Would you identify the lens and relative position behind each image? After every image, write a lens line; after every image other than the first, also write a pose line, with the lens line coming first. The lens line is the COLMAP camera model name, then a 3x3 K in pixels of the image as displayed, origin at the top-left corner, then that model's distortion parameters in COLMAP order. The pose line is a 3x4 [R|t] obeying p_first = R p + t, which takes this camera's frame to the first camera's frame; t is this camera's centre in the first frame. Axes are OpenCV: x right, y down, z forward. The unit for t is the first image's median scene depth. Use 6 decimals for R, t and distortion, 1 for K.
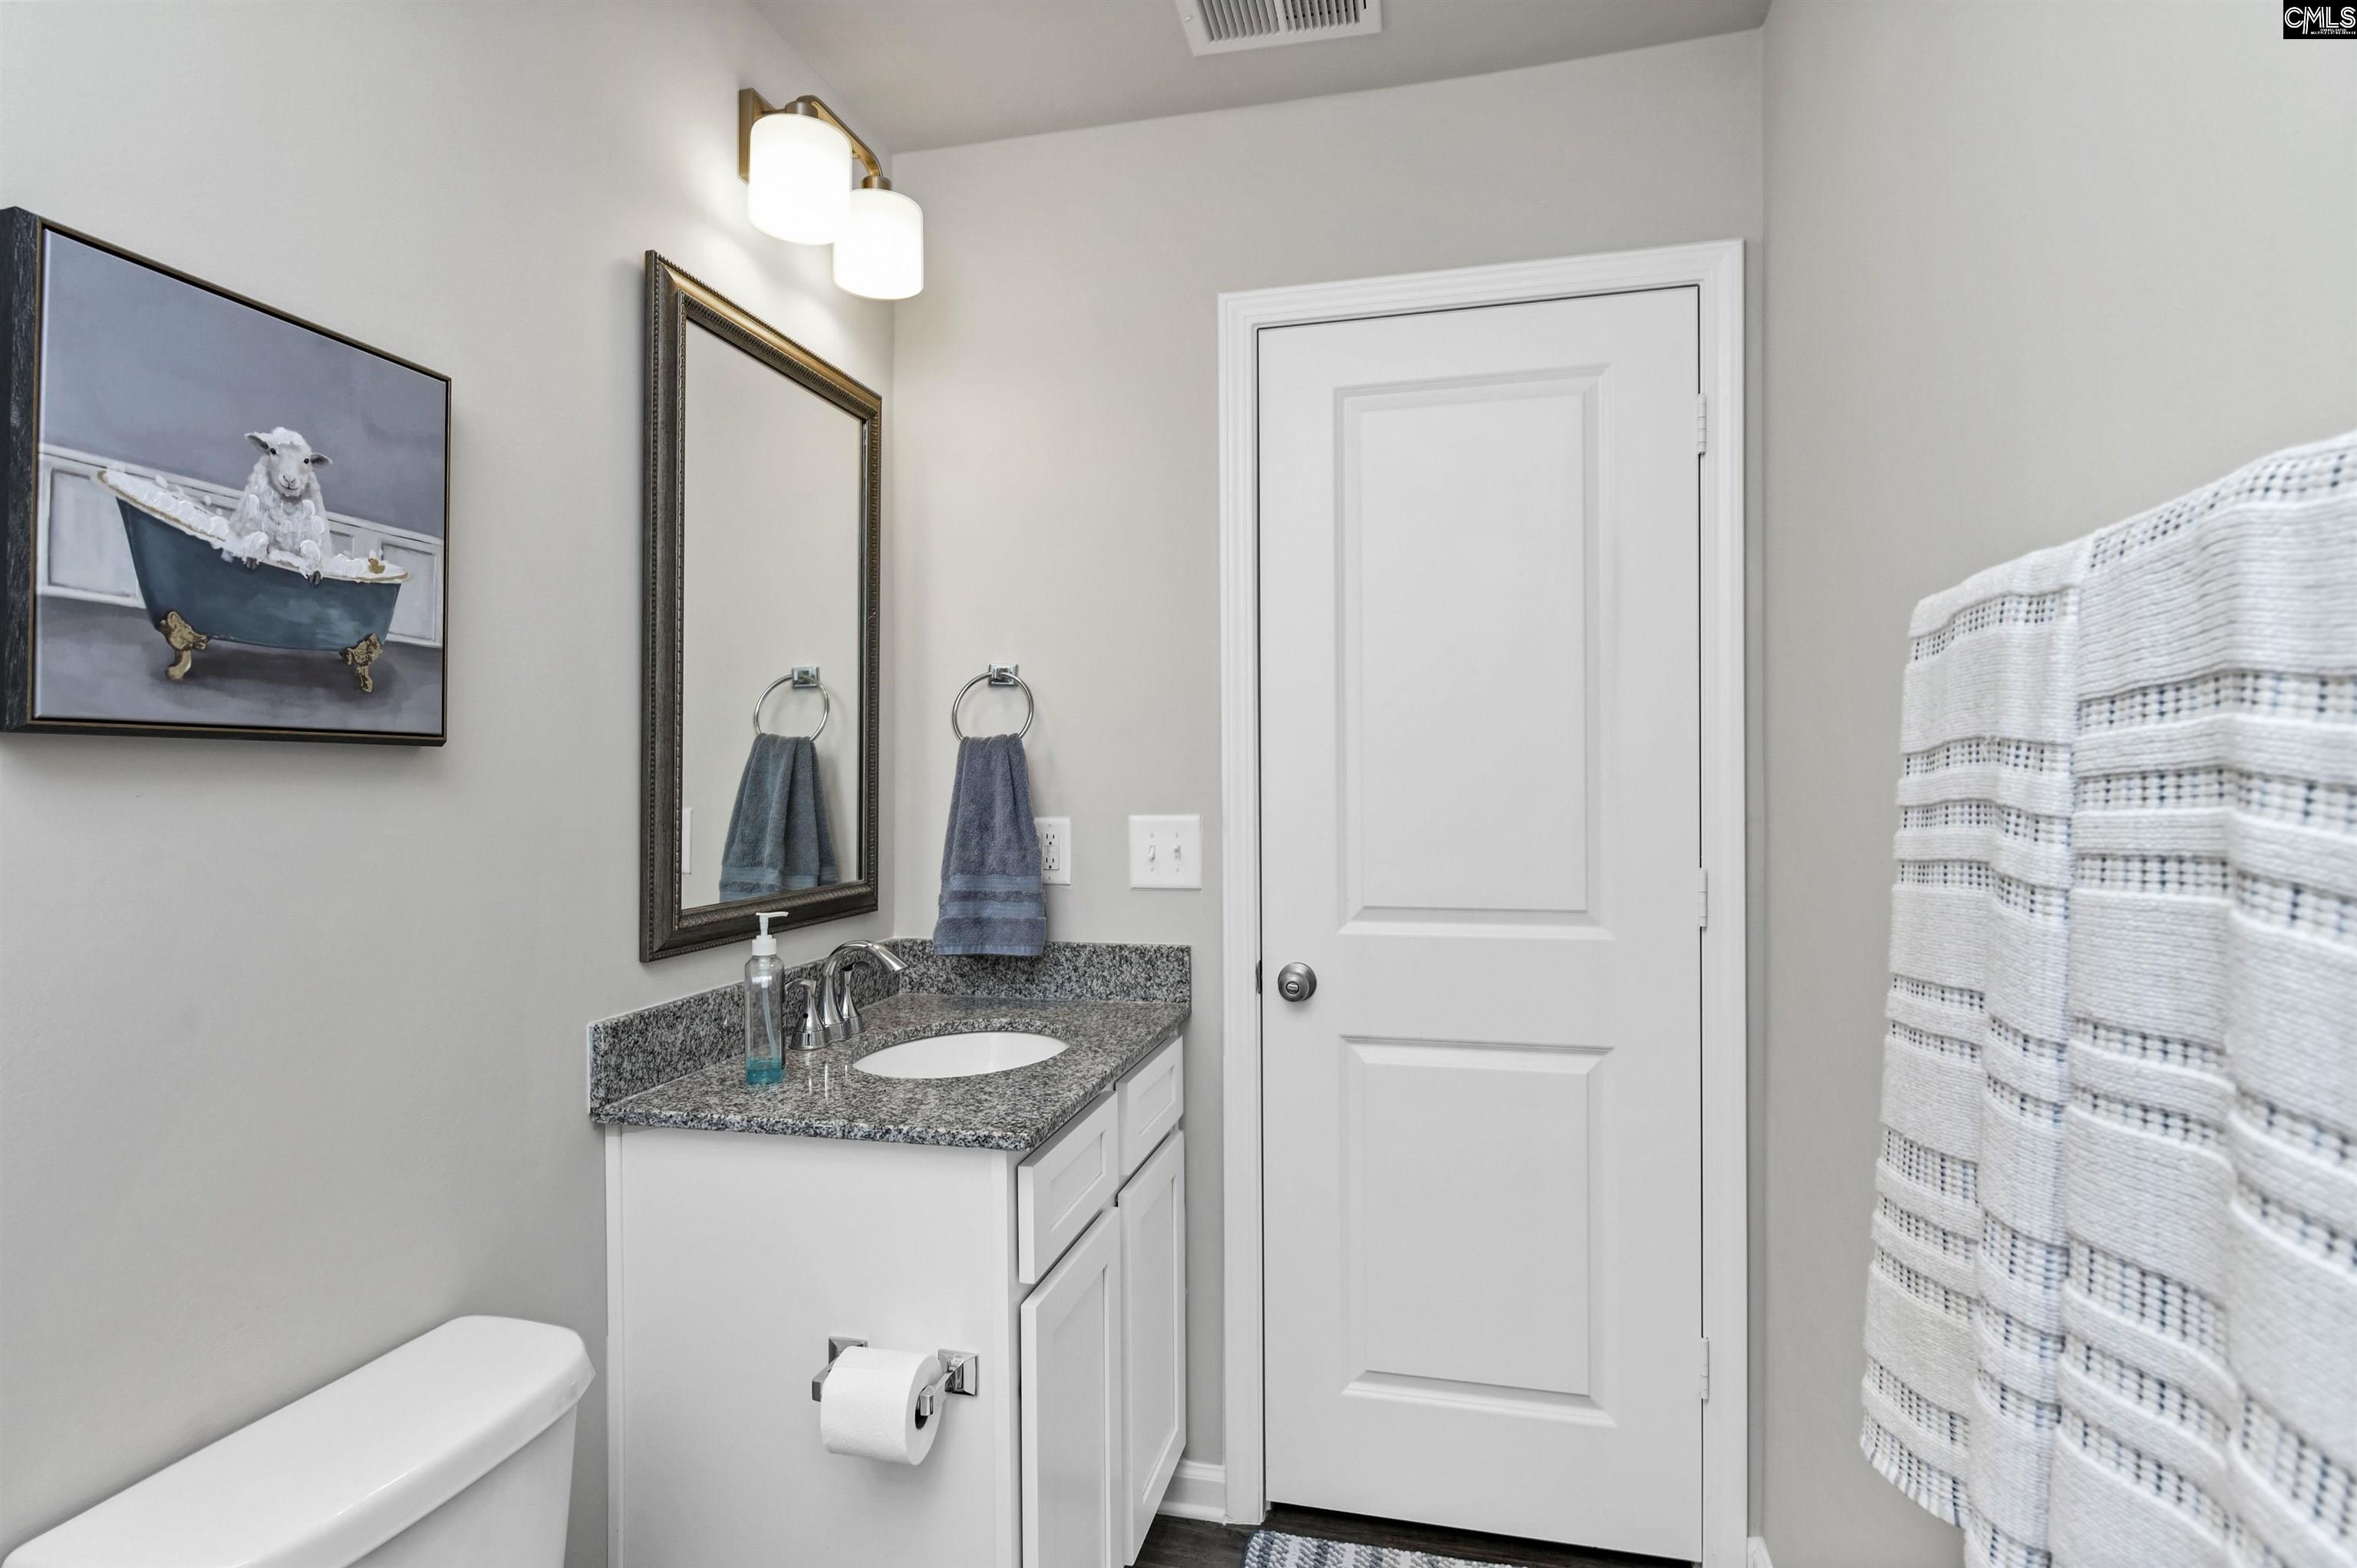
lens RADIAL K [[1209.0, 0, 1174.8], [0, 1209.0, 781.5], [0, 0, 1]] dist [0.001391, -0.006813]
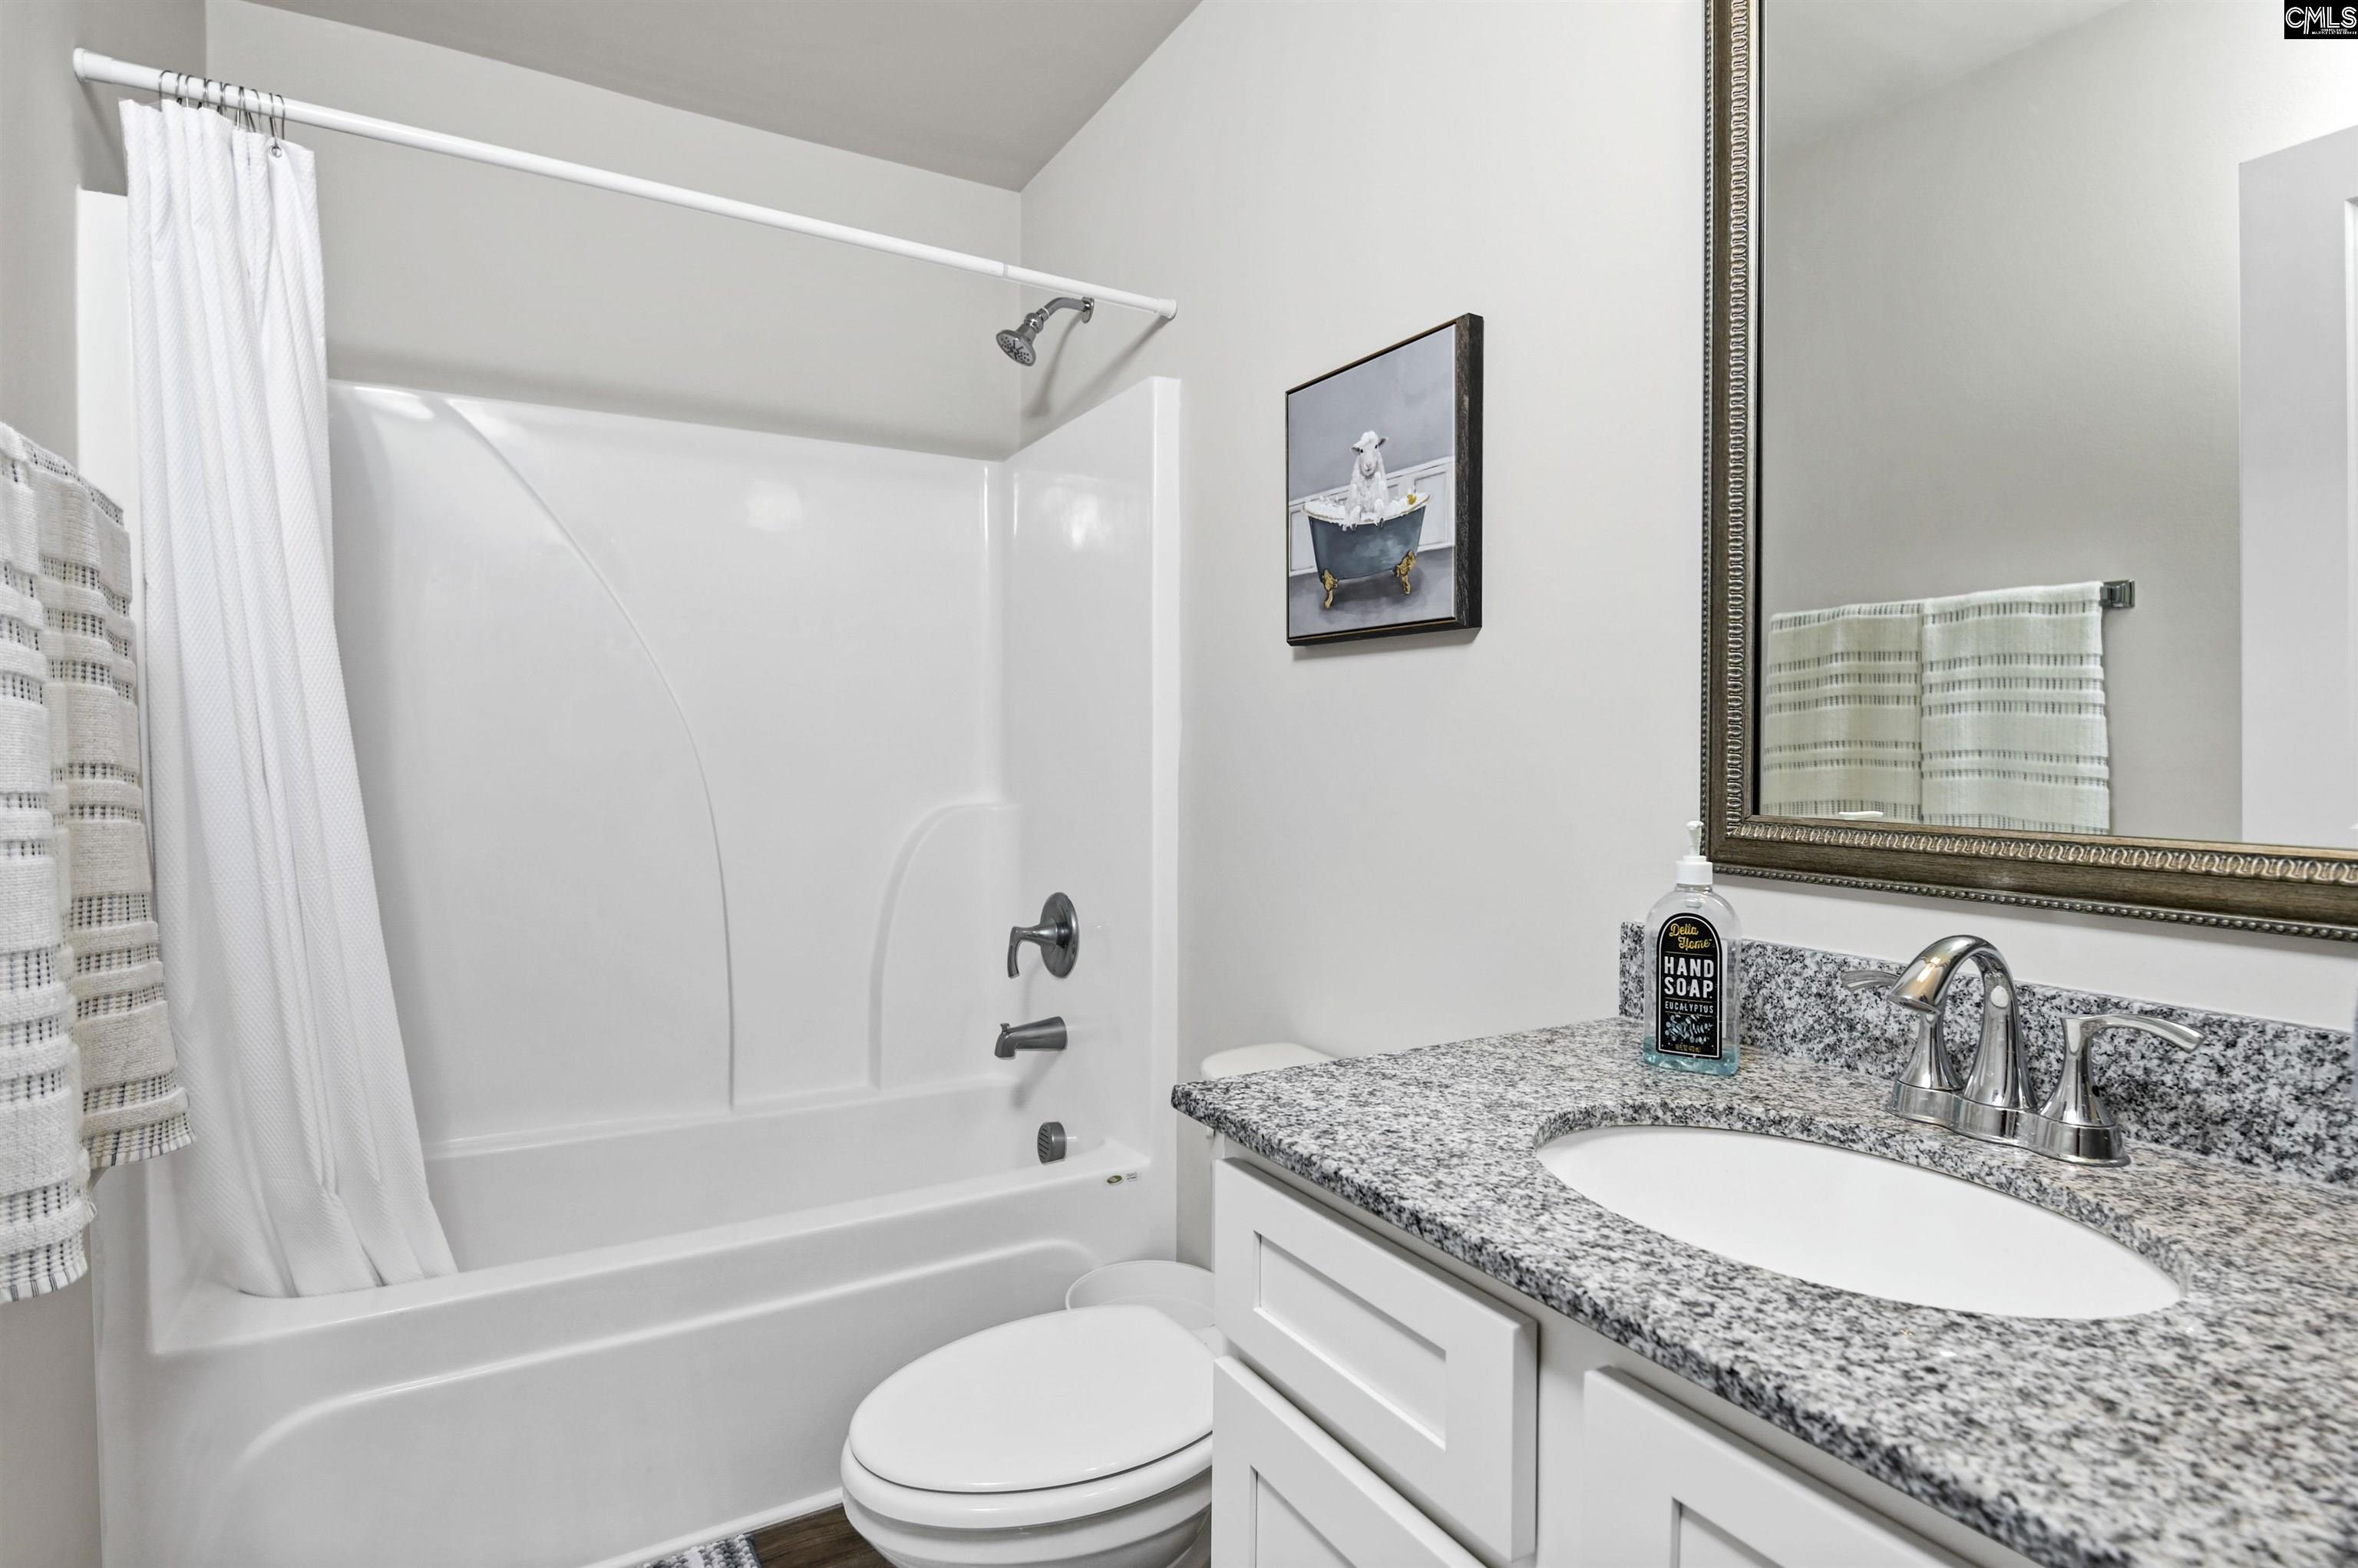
lens RADIAL K [[1209.5, 0, 1179.1], [0, 1209.5, 775.0], [0, 0, 1]] dist [0.001391, -0.006813]
pose [[-0.726841, 0.019722, -0.686523, 0.487719], [-0.003278, 0.999477, 0.032183, 0.091927], [0.686798, 0.025642, -0.726395, 1.919238]]
